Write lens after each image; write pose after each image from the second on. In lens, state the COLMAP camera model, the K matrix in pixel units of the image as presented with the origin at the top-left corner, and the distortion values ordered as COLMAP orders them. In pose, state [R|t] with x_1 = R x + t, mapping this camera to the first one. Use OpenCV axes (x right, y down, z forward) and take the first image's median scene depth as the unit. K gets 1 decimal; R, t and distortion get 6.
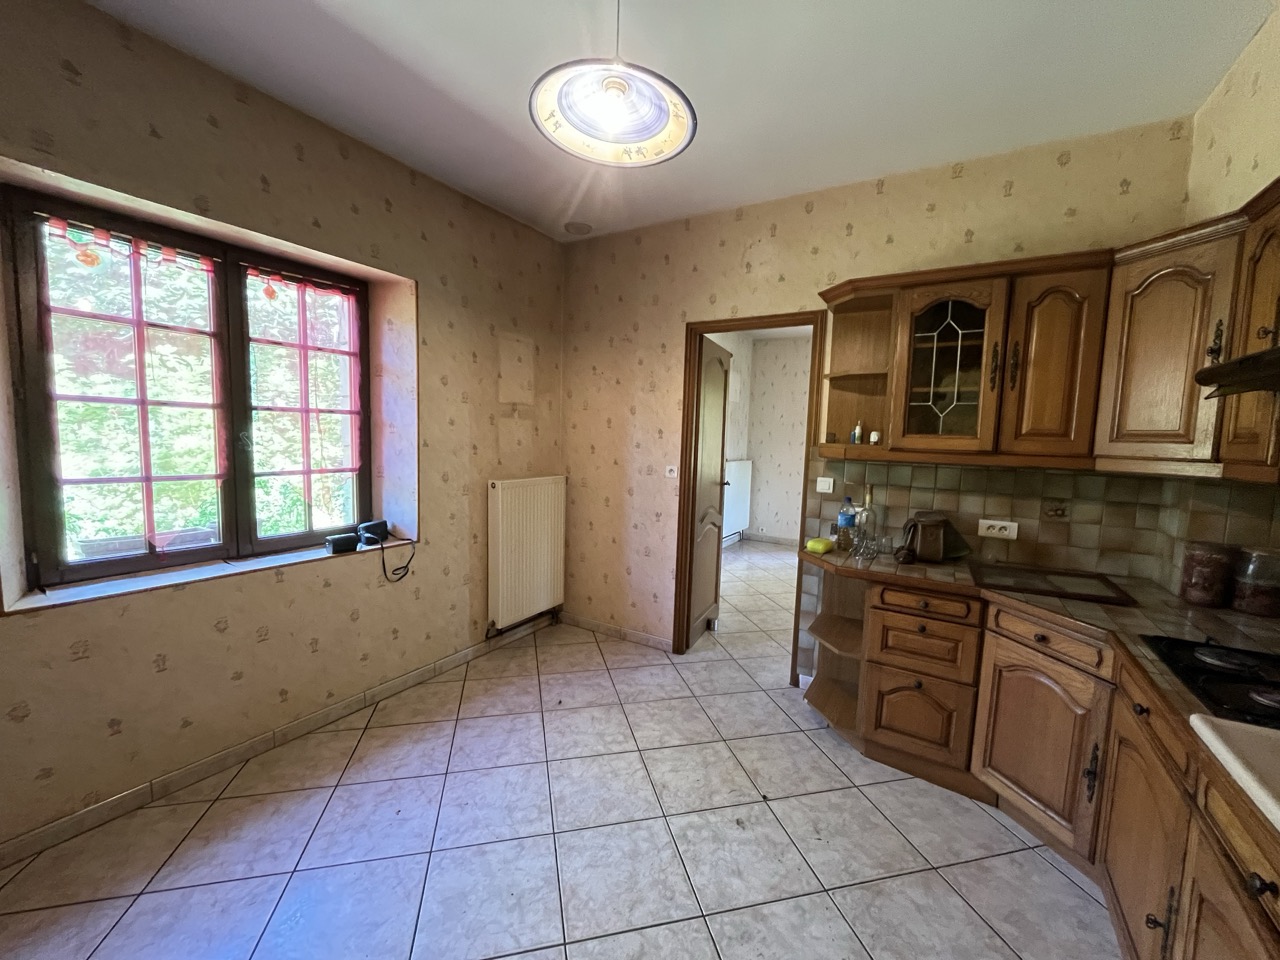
lens RADIAL K [[512.2, 0, 642.6], [0, 512.2, 481.1], [0, 0, 1]] dist [-0.003487, 0.000824]
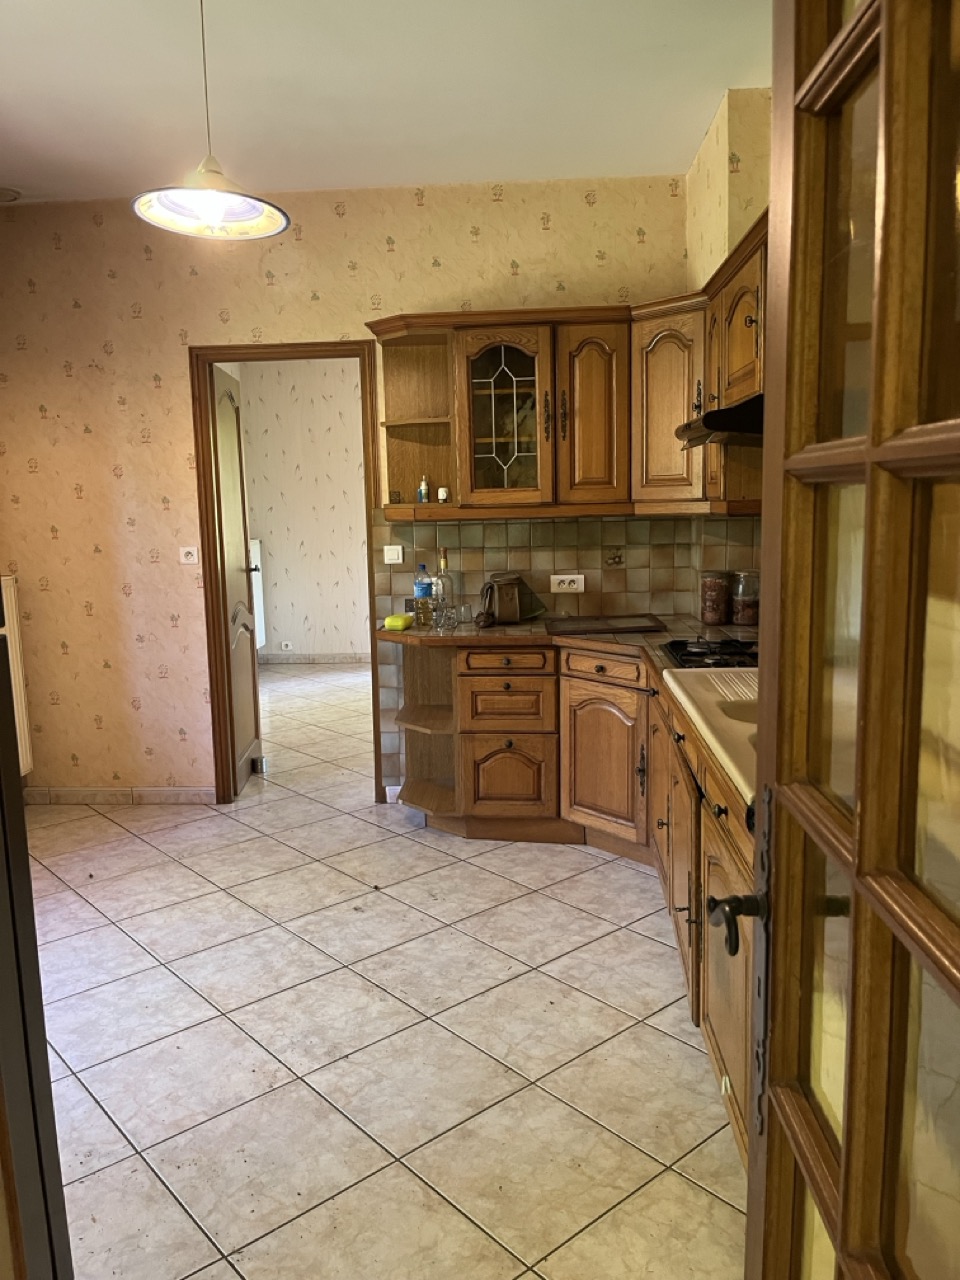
lens RADIAL K [[967.1, 0, 478.3], [0, 967.1, 645.1], [0, 0, 1]] dist [0.034807, -0.037764]
pose [[0.884346, -0.120860, 0.450917, -0.300679], [0.092951, 0.992152, 0.083632, 0.042580], [-0.457486, -0.032047, 0.888639, -0.566488]]
